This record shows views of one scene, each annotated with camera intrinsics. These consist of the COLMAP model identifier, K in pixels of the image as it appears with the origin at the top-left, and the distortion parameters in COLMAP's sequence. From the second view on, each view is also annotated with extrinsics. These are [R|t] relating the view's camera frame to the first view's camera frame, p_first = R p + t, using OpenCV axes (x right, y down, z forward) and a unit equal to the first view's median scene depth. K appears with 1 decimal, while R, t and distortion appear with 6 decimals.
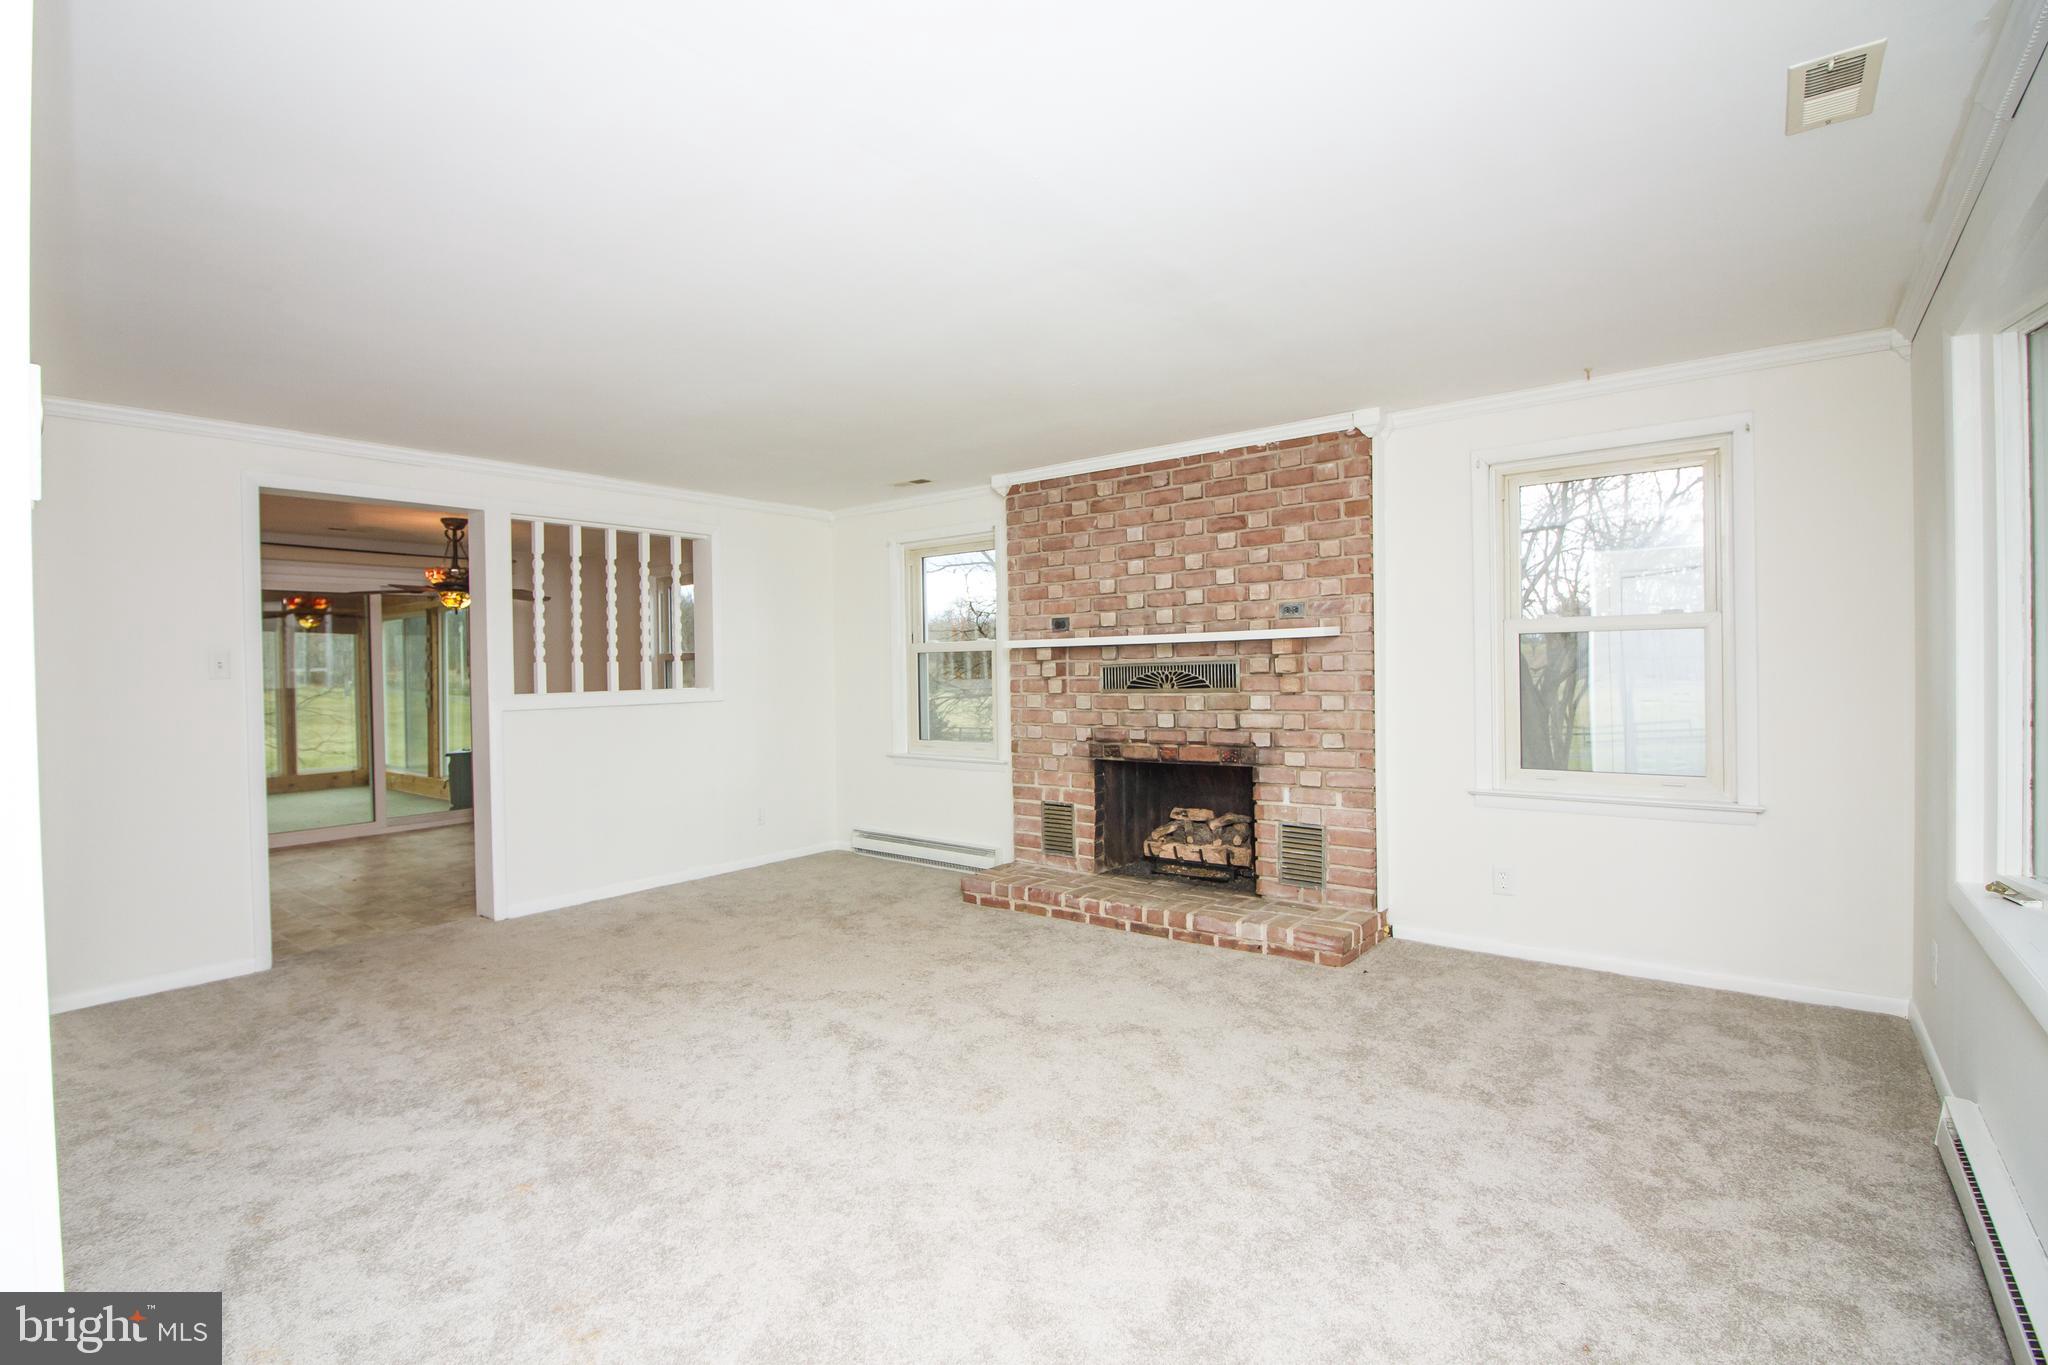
lens RADIAL K [[944.1, 0, 1006.1], [0, 944.1, 671.5], [0, 0, 1]] dist [-0.005589, -0.012524]
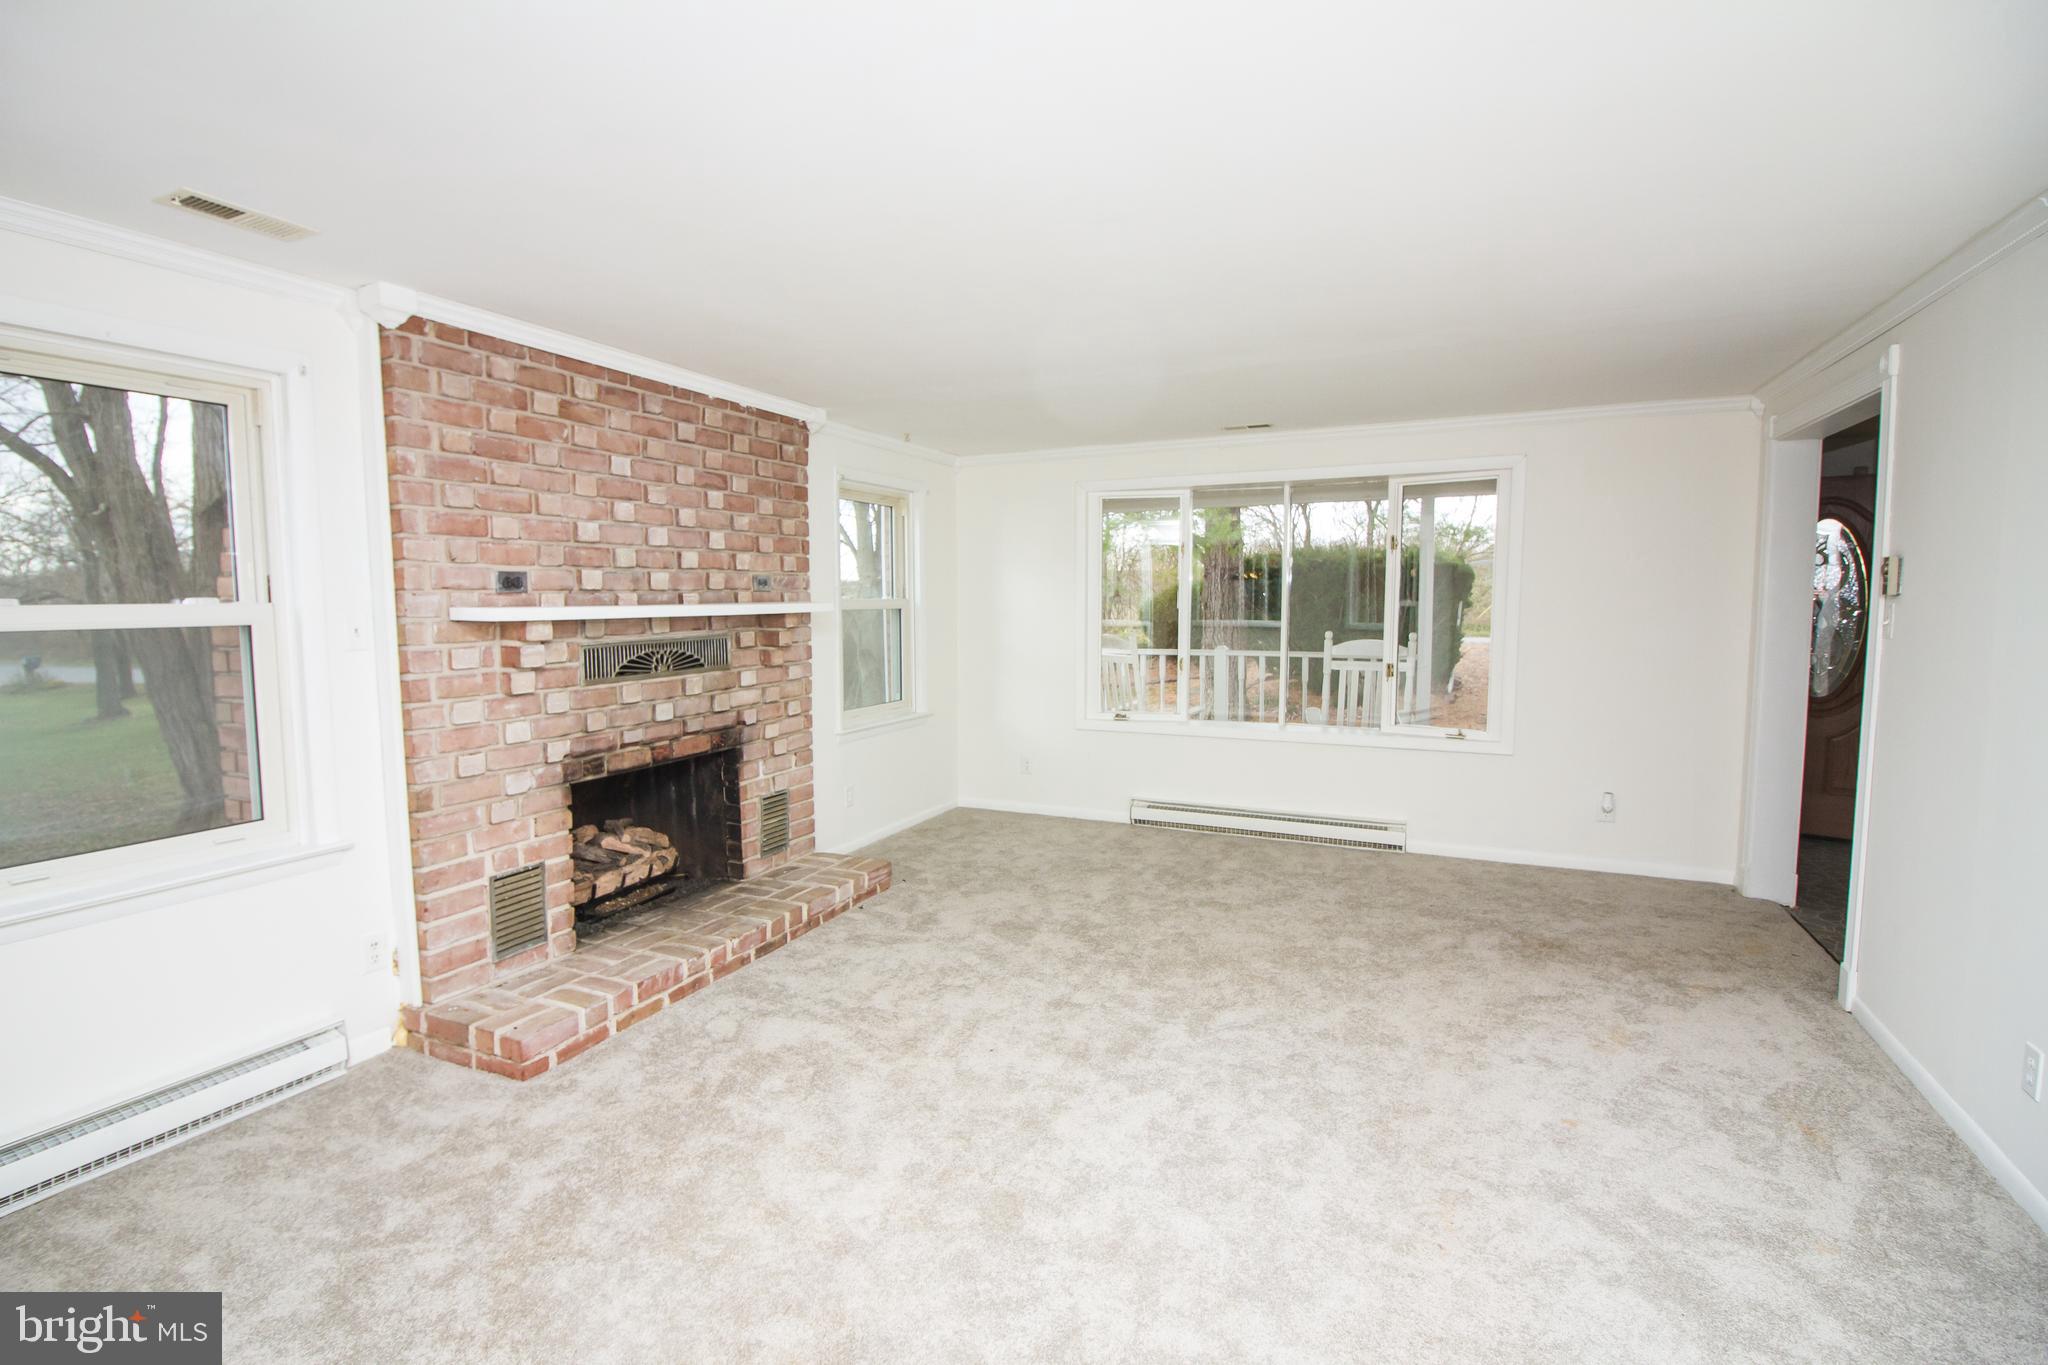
lens RADIAL K [[944.1, 0, 1006.1], [0, 944.1, 671.5], [0, 0, 1]] dist [-0.005589, -0.012524]
pose [[-0.227499, -0.059489, 0.971960, -0.670424], [0.010693, 0.997919, 0.063581, -0.029817], [-0.973720, 0.024858, -0.226389, 0.897681]]
